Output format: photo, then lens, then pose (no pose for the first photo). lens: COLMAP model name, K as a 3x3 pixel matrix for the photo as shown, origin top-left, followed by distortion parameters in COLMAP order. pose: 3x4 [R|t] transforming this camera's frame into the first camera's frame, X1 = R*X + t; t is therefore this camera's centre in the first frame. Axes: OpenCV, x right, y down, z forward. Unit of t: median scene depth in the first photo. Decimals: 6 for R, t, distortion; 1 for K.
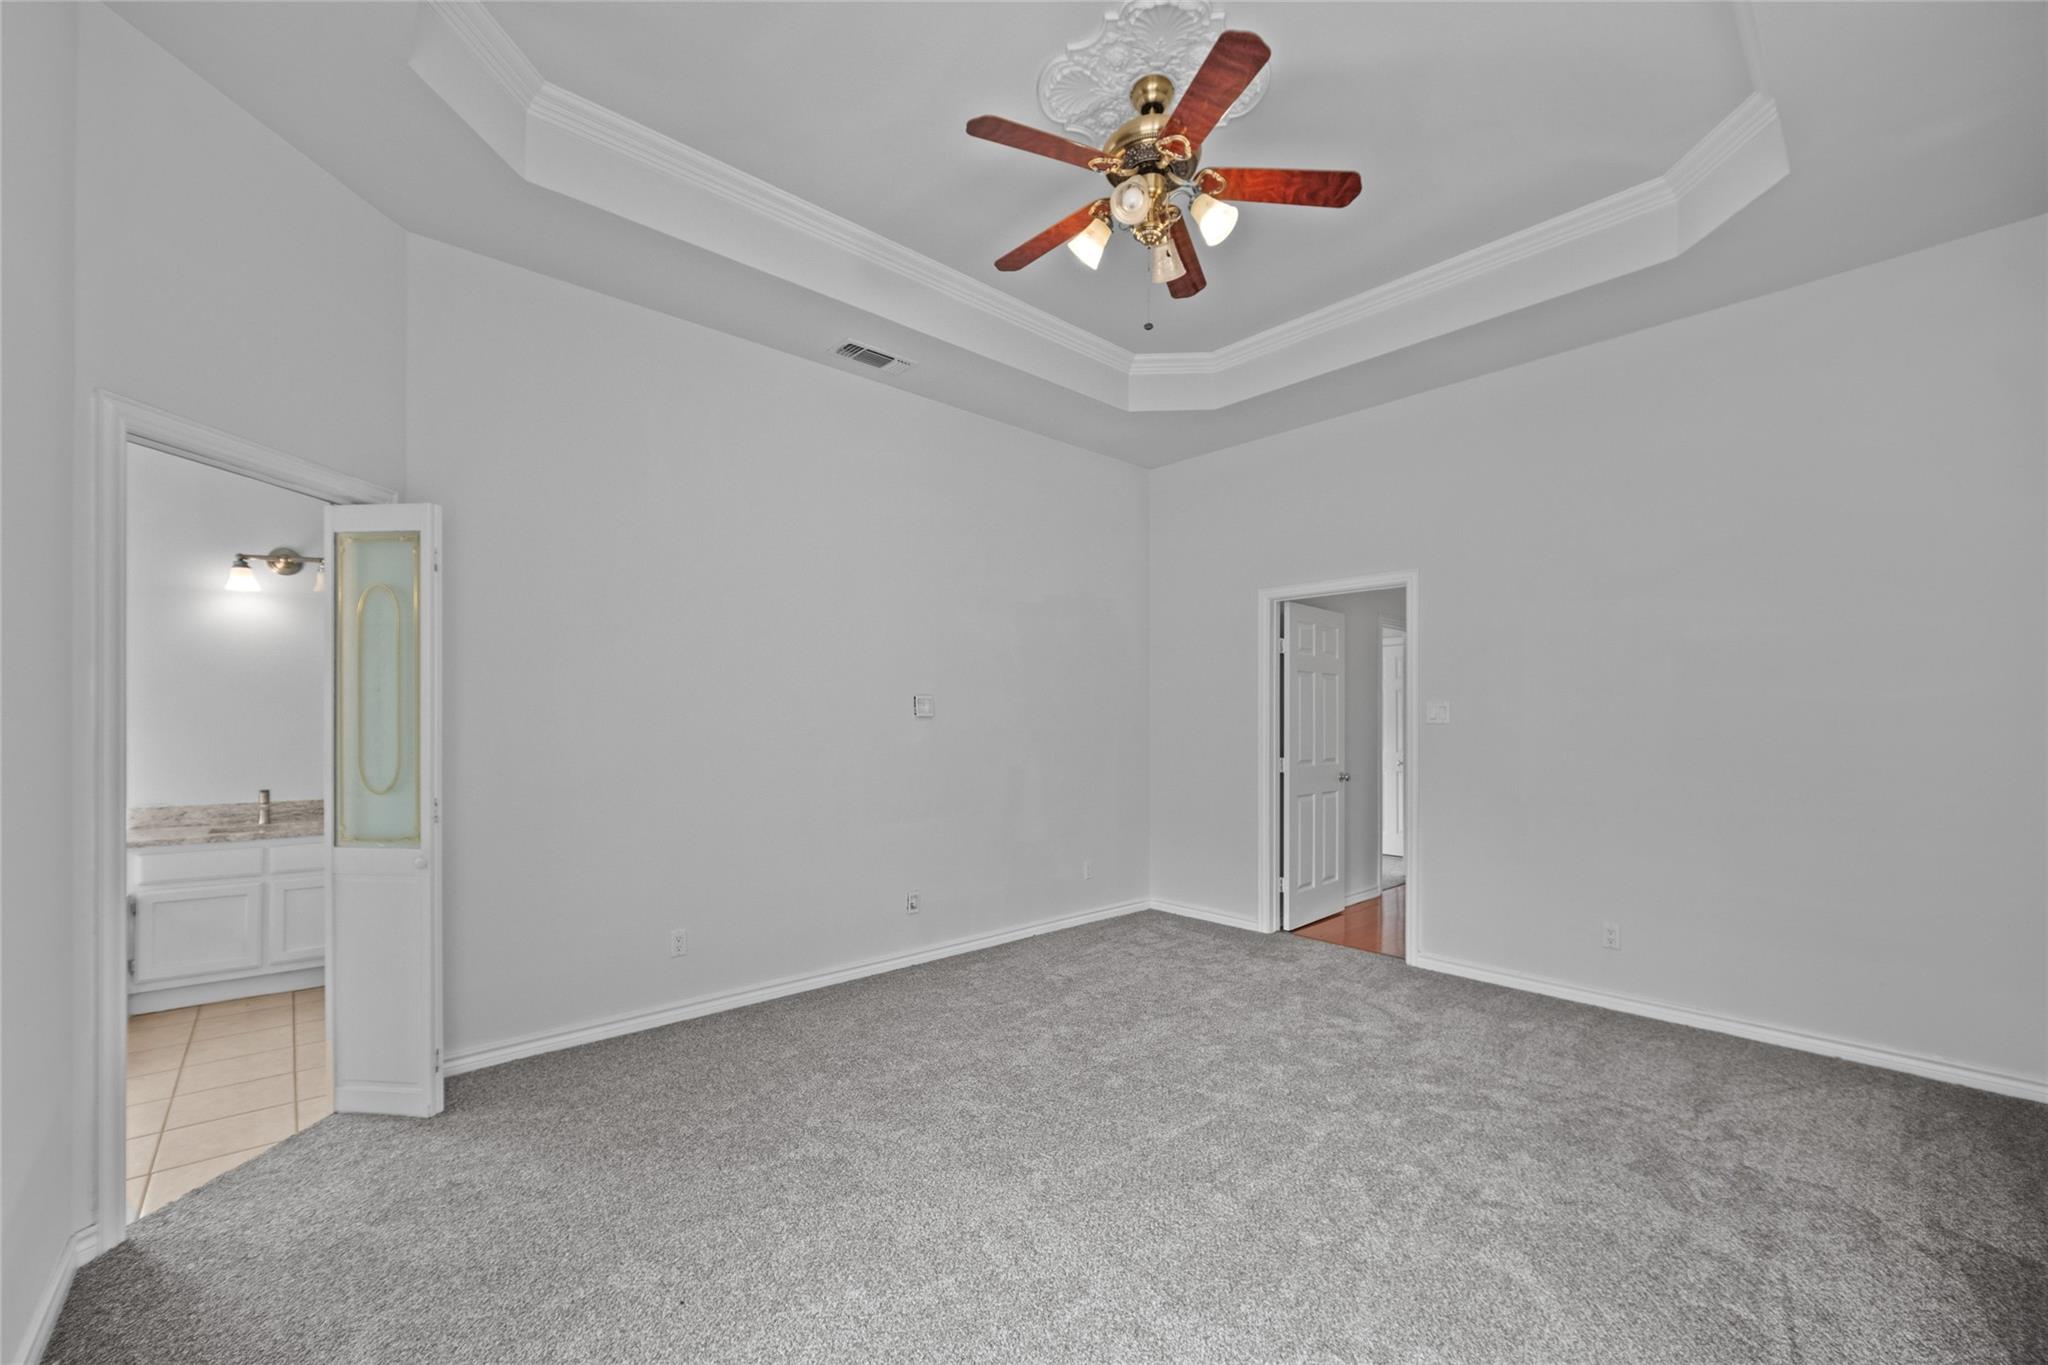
lens RADIAL K [[825.1, 0, 1012.1], [0, 825.1, 718.8], [0, 0, 1]] dist [-0.003081, -0.000030]
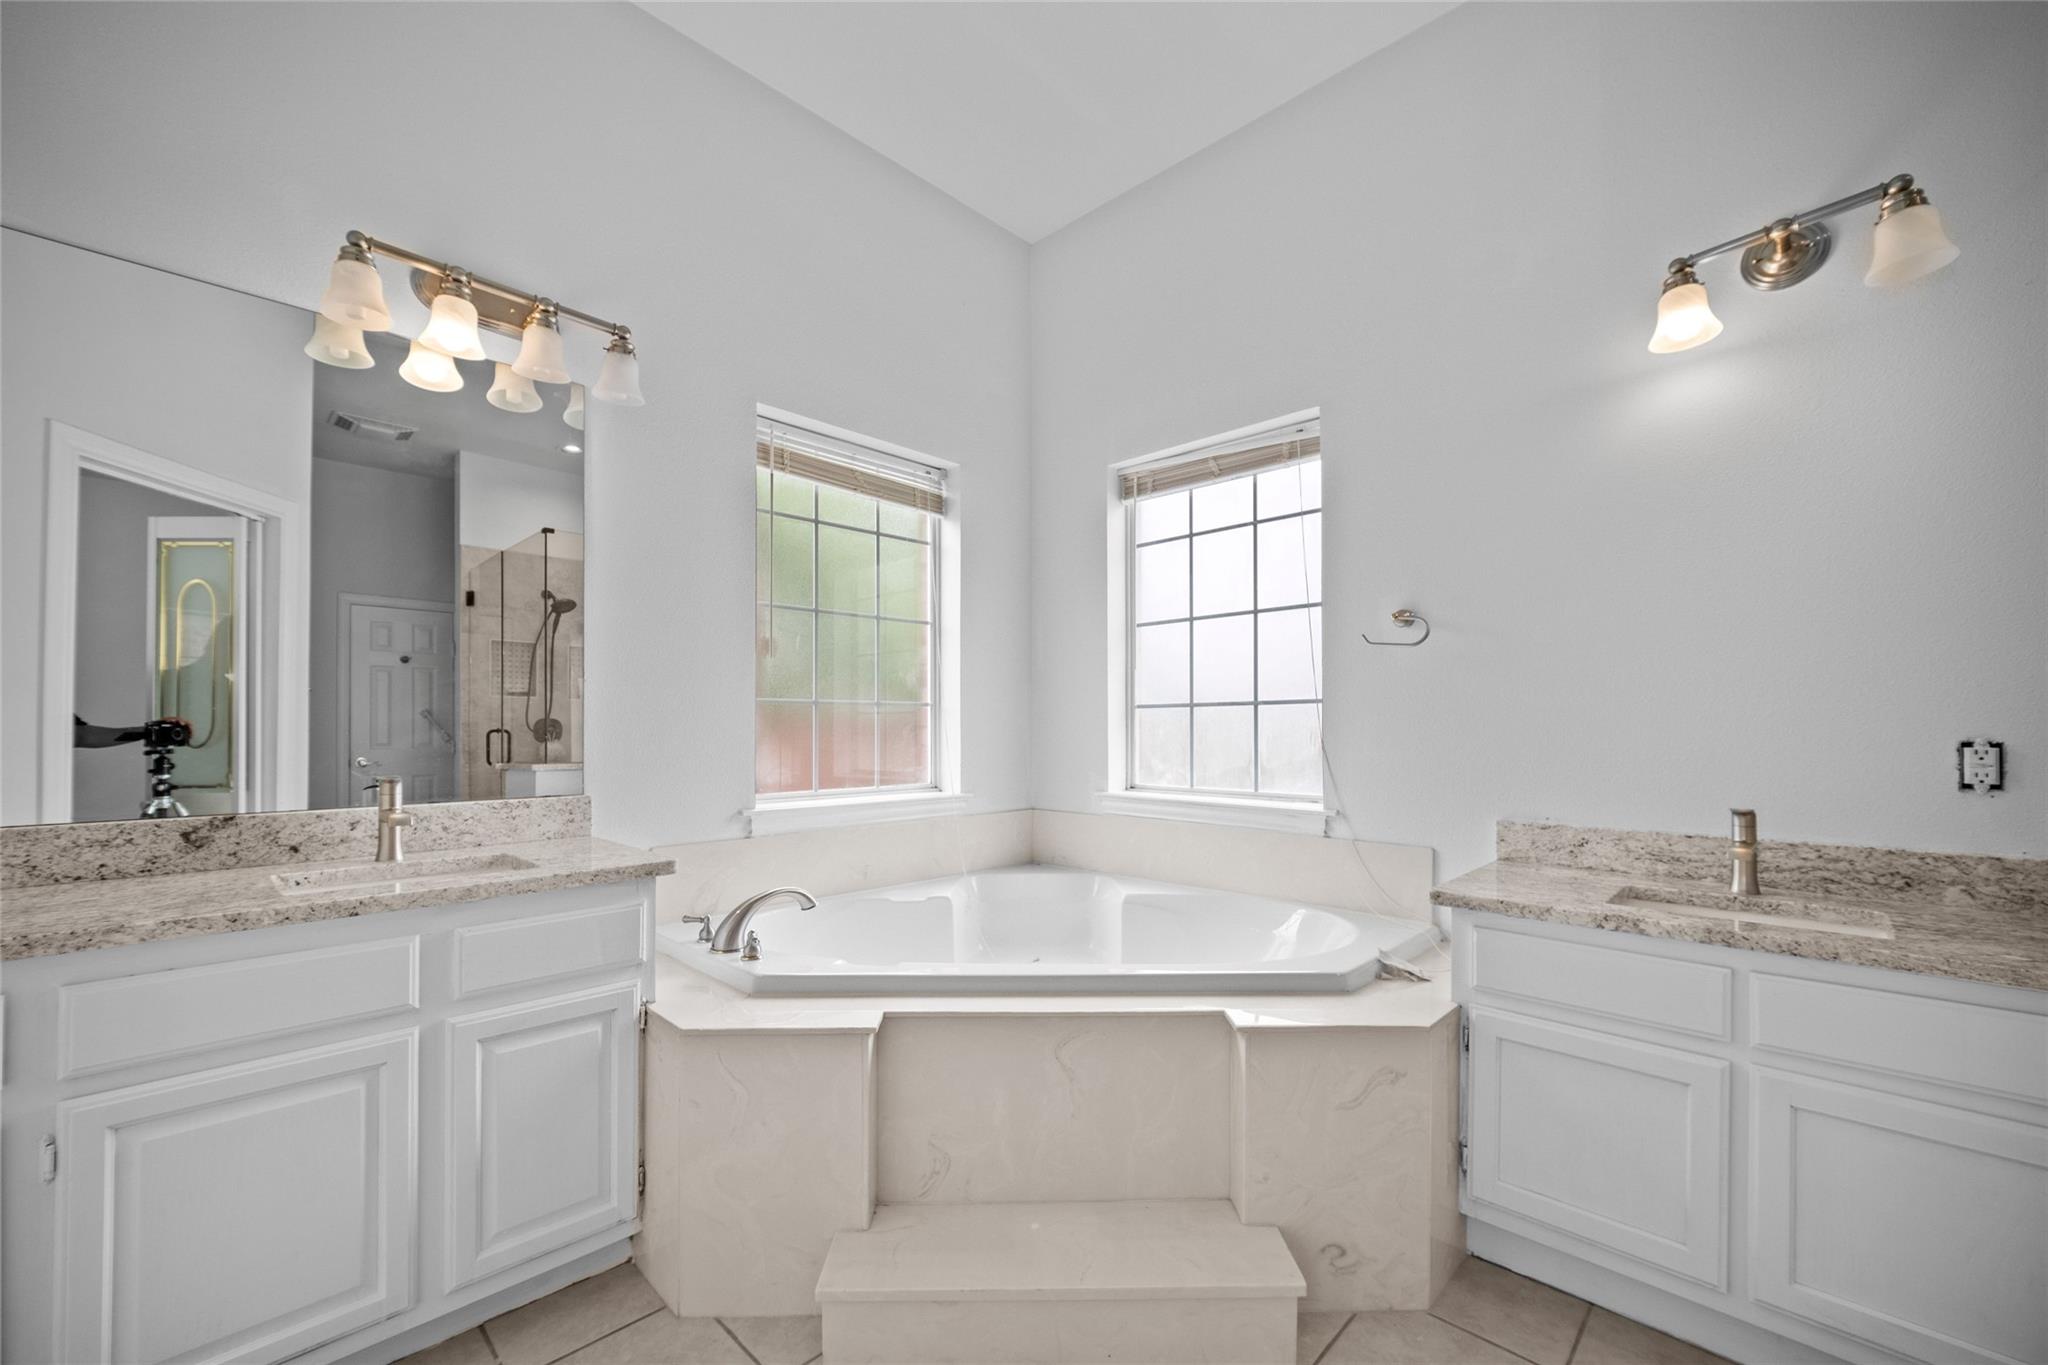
lens RADIAL K [[825.1, 0, 1006.9], [0, 825.1, 722.1], [0, 0, 1]] dist [-0.003081, -0.000030]
pose [[0.062405, -0.011681, -0.997983, -0.533278], [0.006497, 0.999915, -0.011297, 0.045897], [0.998030, -0.005779, 0.062476, 0.621864]]
